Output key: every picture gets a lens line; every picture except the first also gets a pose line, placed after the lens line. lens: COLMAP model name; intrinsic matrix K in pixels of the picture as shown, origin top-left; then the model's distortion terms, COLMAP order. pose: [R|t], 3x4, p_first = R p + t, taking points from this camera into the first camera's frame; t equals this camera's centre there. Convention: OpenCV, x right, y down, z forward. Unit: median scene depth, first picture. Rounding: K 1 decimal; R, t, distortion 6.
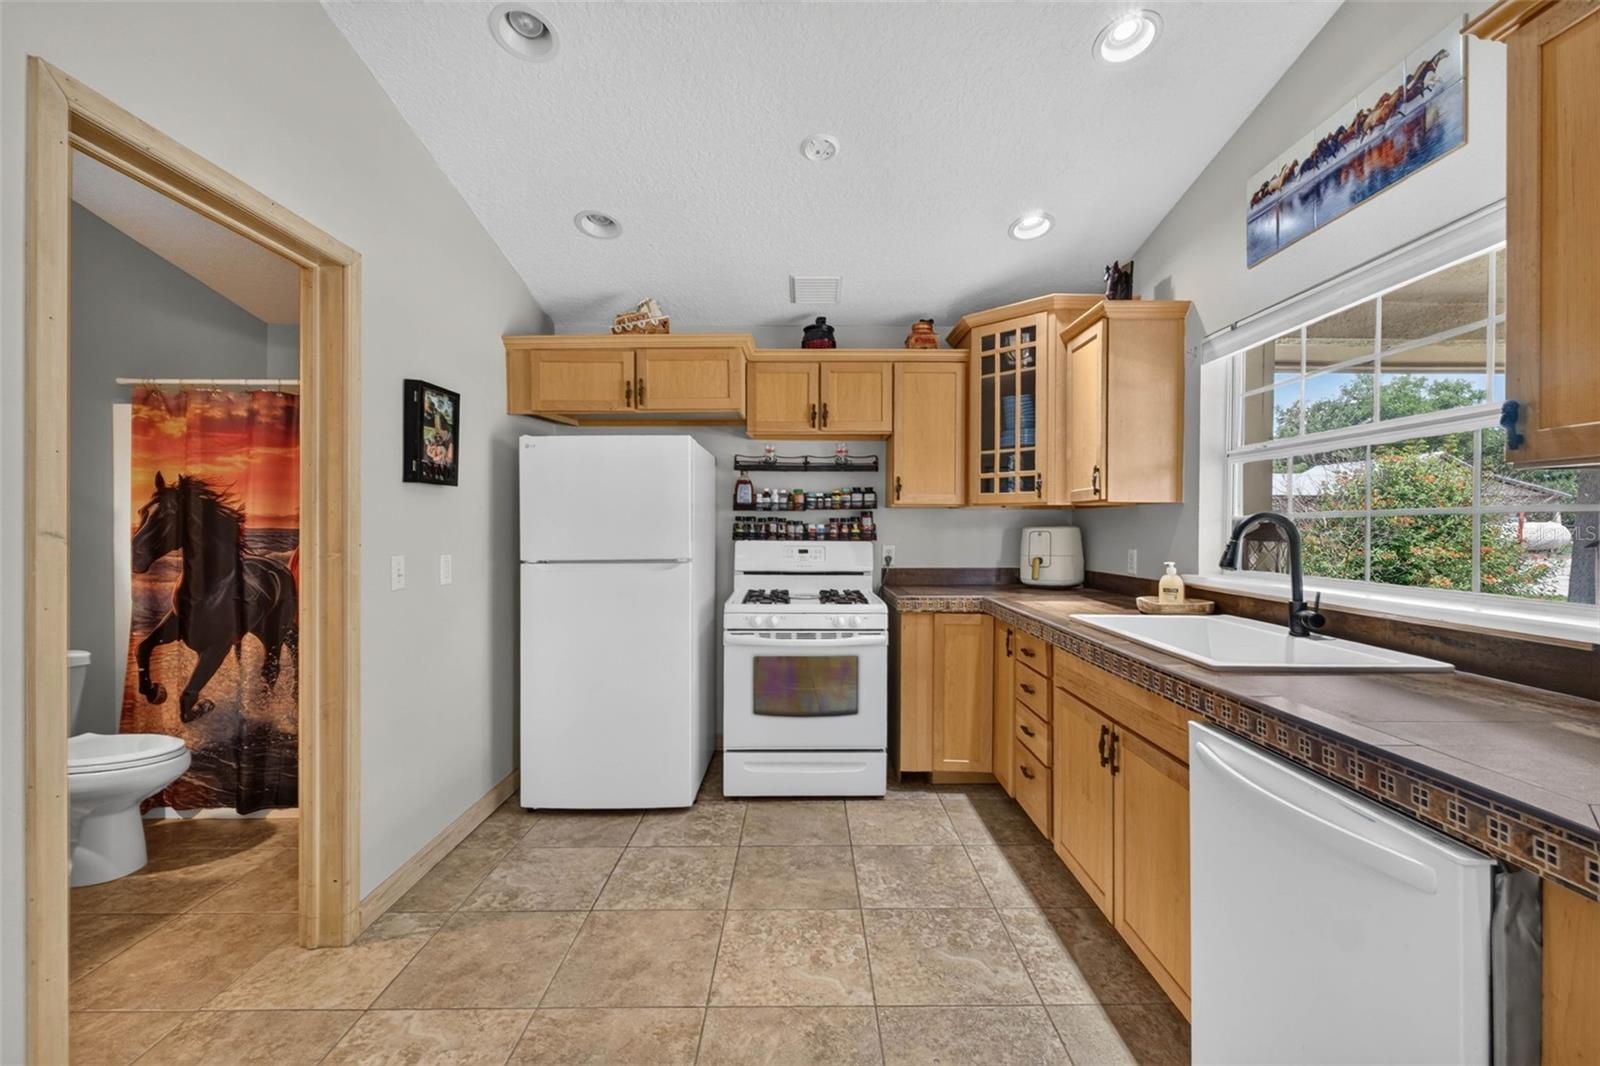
lens RADIAL K [[666.5, 0, 803.9], [0, 666.5, 522.5], [0, 0, 1]] dist [-0.000358, -0.000822]
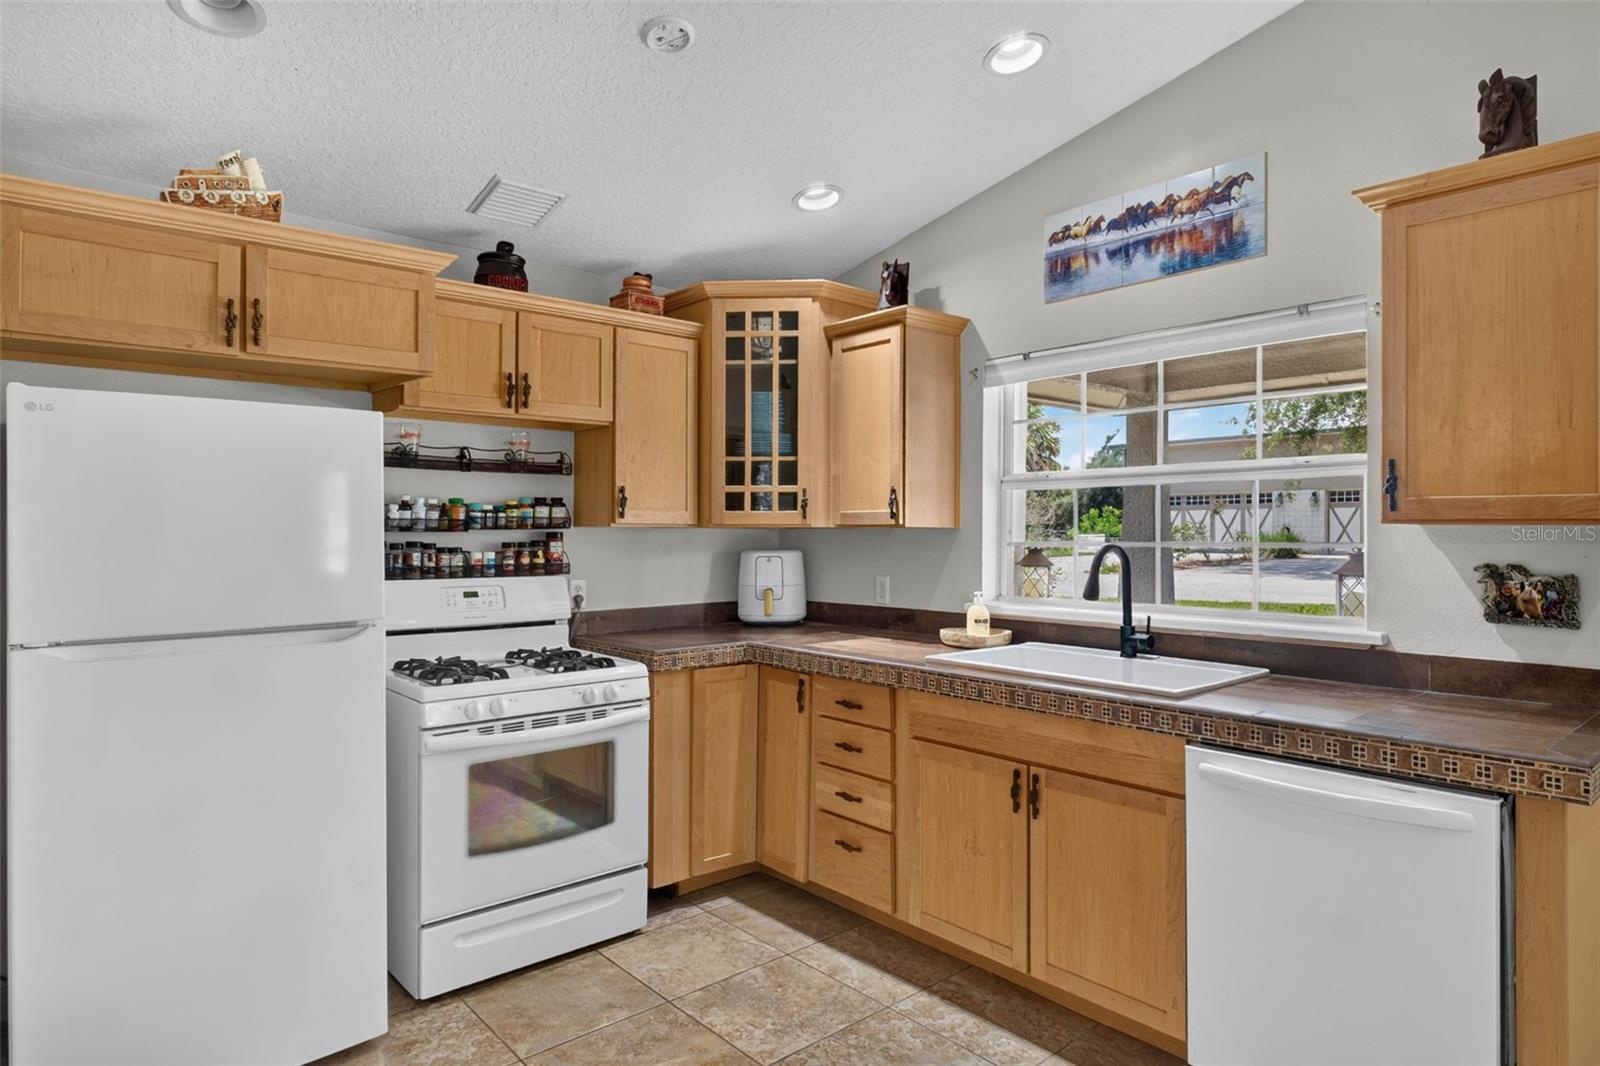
lens RADIAL K [[920.8, 0, 804.9], [0, 920.8, 528.4], [0, 0, 1]] dist [-0.003959, -0.001905]
pose [[0.757632, 0.000242, 0.652682, -0.400492], [-0.001196, 0.999999, 0.001017, -0.026220], [-0.652681, -0.001551, 0.757631, 0.124703]]
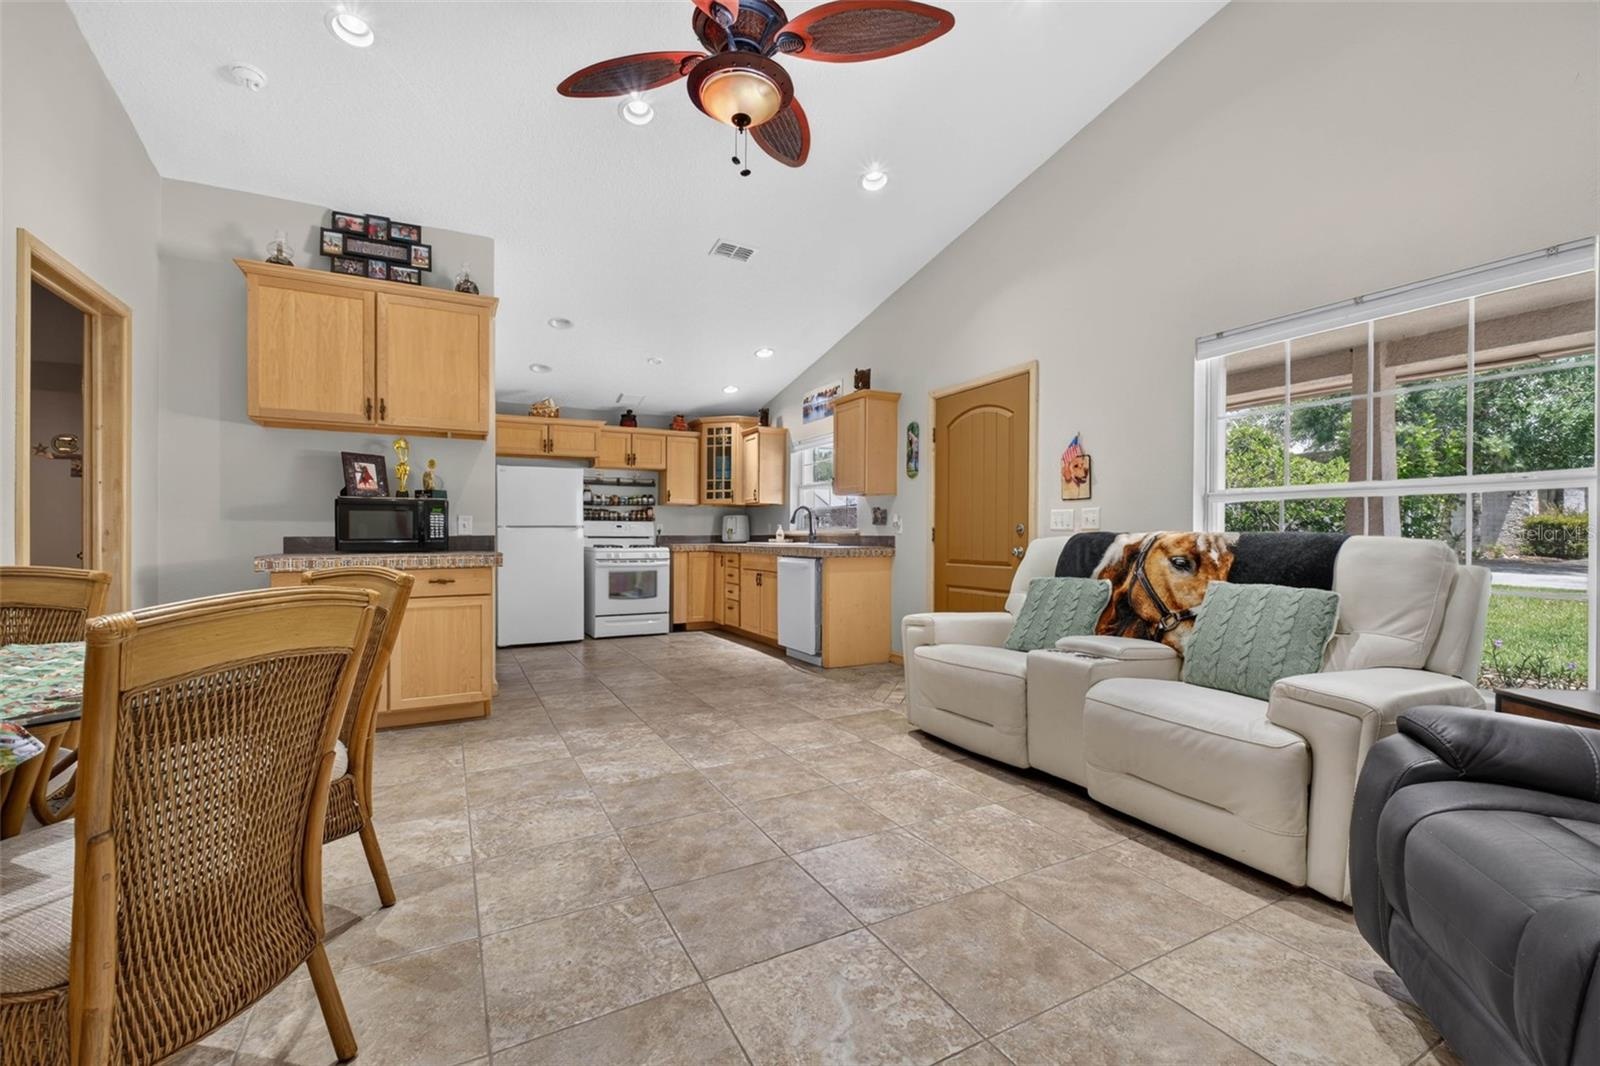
lens RADIAL K [[666.5, 0, 803.9], [0, 666.5, 522.5], [0, 0, 1]] dist [-0.000358, -0.000822]
pose [[0.881146, 0.006863, 0.472795, -0.532380], [-0.001013, 0.999920, -0.012627, 0.066377], [-0.472844, 0.010647, 0.881082, -1.180058]]
